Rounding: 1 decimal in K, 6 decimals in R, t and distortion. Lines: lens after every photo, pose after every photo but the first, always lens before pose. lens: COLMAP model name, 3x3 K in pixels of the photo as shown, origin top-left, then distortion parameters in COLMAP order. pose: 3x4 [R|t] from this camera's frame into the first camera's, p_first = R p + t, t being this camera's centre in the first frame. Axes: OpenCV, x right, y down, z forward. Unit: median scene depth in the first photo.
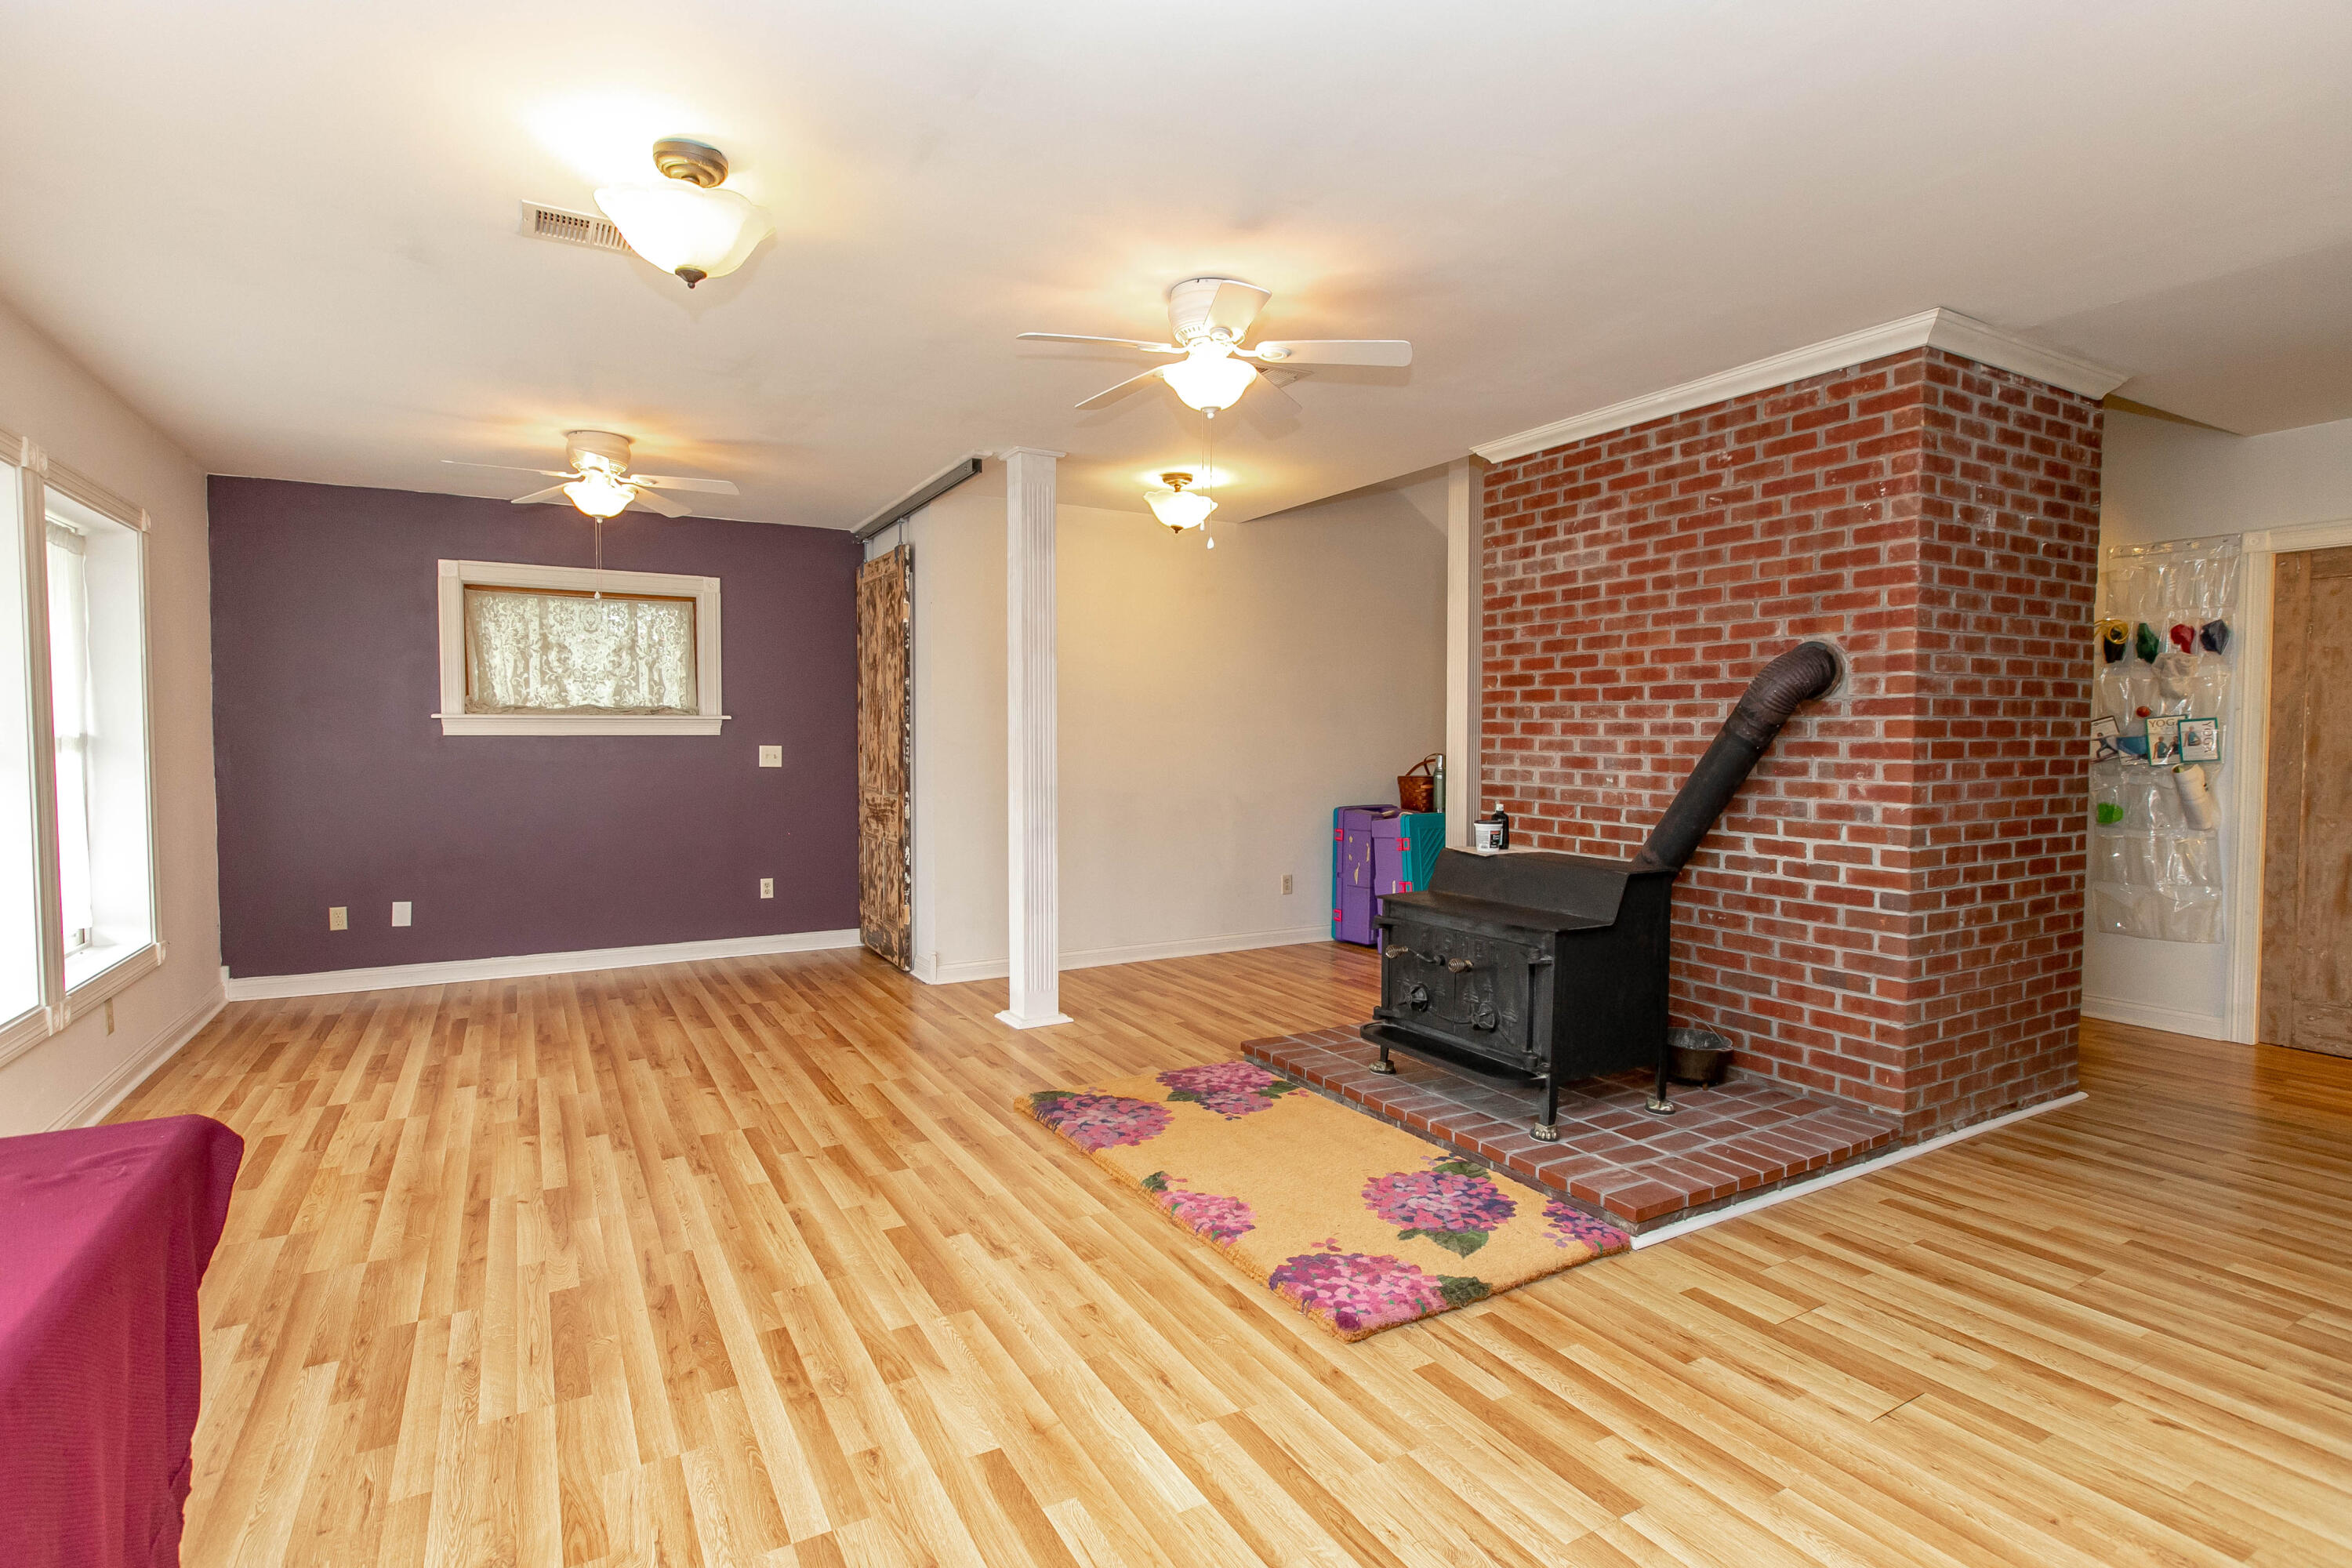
lens RADIAL K [[1144.3, 0, 1176.0], [0, 1144.3, 784.0], [0, 0, 1]] dist [0.000848, 0.000090]
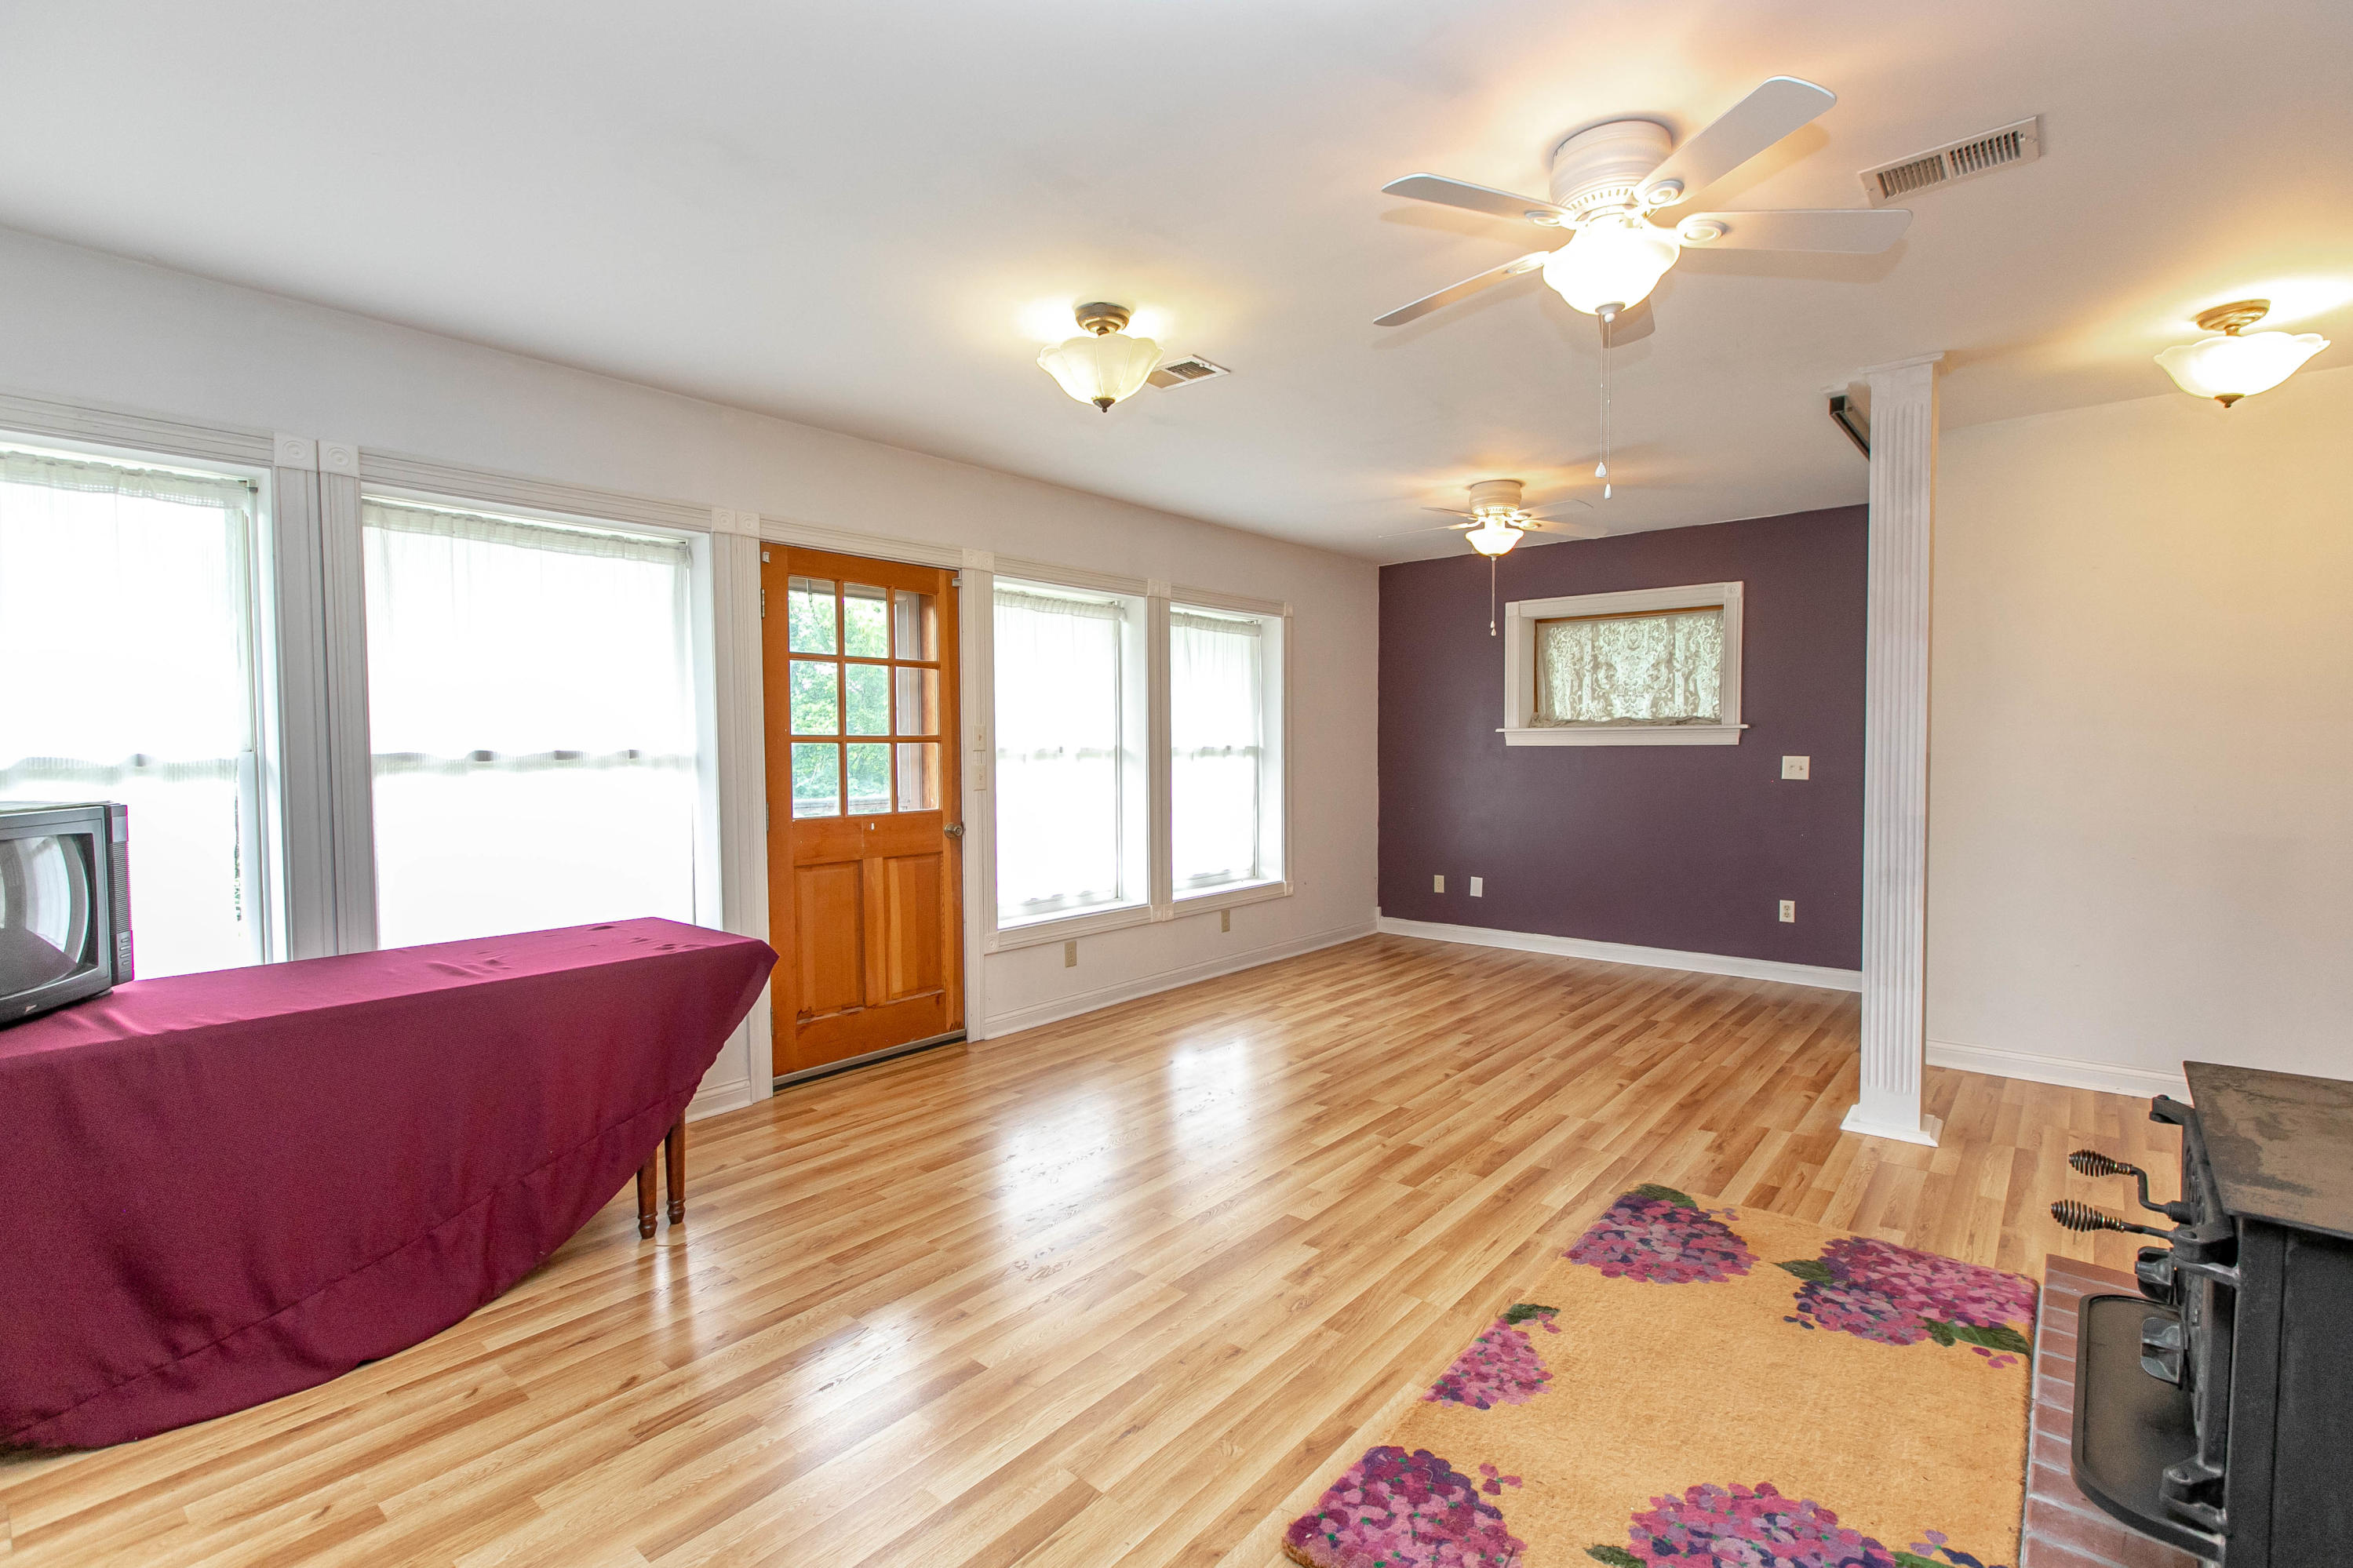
lens RADIAL K [[1072.4, 0, 1176.5], [0, 1072.4, 784.0], [0, 0, 1]] dist [0.000253, 0.000057]
pose [[0.339538, 0.031976, -0.940049, 0.438769], [-0.033176, 0.999207, 0.022006, -0.021035], [0.940007, 0.023716, 0.340329, 0.379022]]
